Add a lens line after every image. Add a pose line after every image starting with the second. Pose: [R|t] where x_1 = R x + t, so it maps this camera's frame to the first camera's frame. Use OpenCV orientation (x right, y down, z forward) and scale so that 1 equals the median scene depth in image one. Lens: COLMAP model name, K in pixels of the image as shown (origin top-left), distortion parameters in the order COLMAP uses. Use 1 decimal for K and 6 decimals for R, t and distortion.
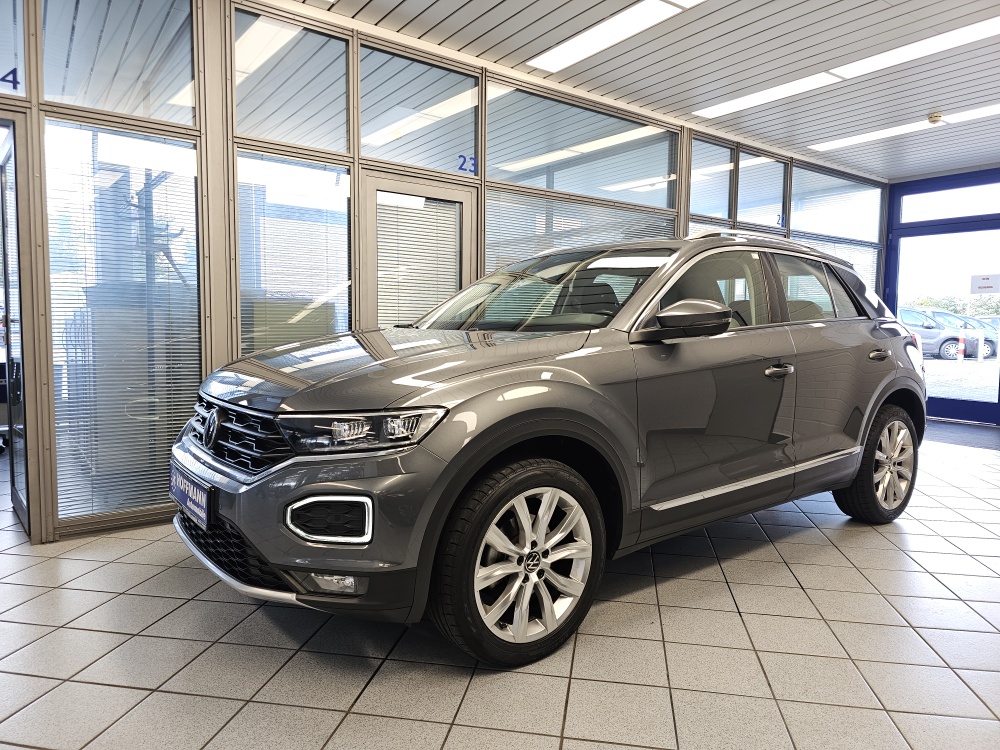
lens RADIAL K [[678.5, 0, 508.2], [0, 678.5, 371.6], [0, 0, 1]] dist [0.031109, -0.038779]
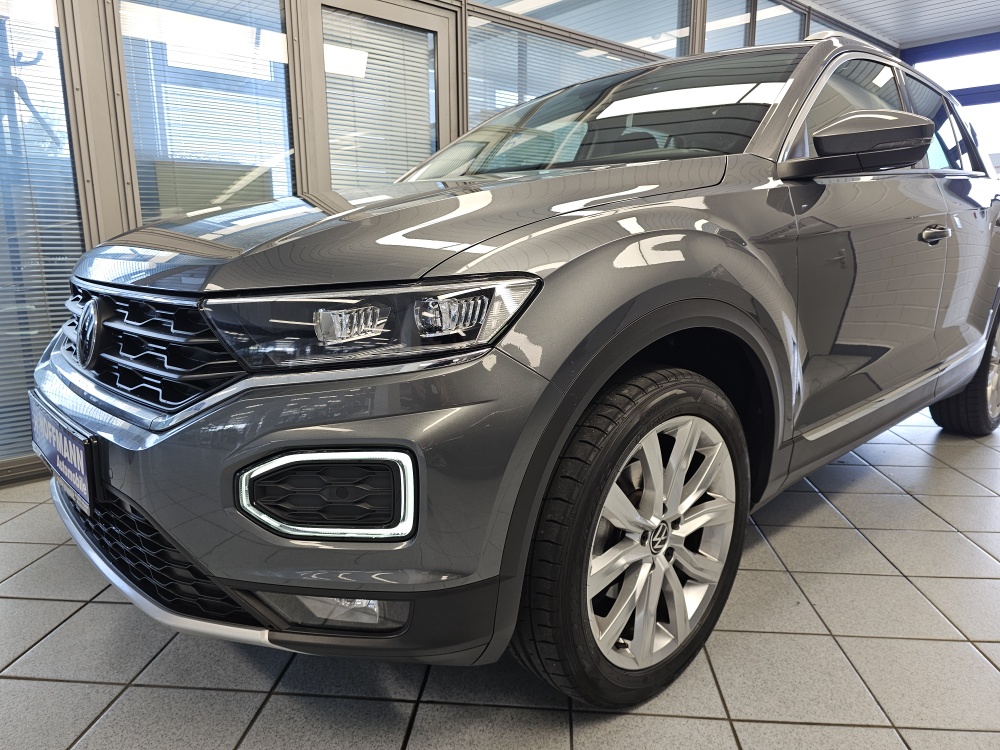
lens RADIAL K [[688.1, 0, 498.1], [0, 688.1, 371.2], [0, 0, 1]] dist [-0.002714, -0.004281]
pose [[0.996175, -0.032113, 0.081262, -0.150117], [0.021710, 0.991818, 0.125802, 0.053121], [-0.084637, -0.123557, 0.988722, 0.423025]]
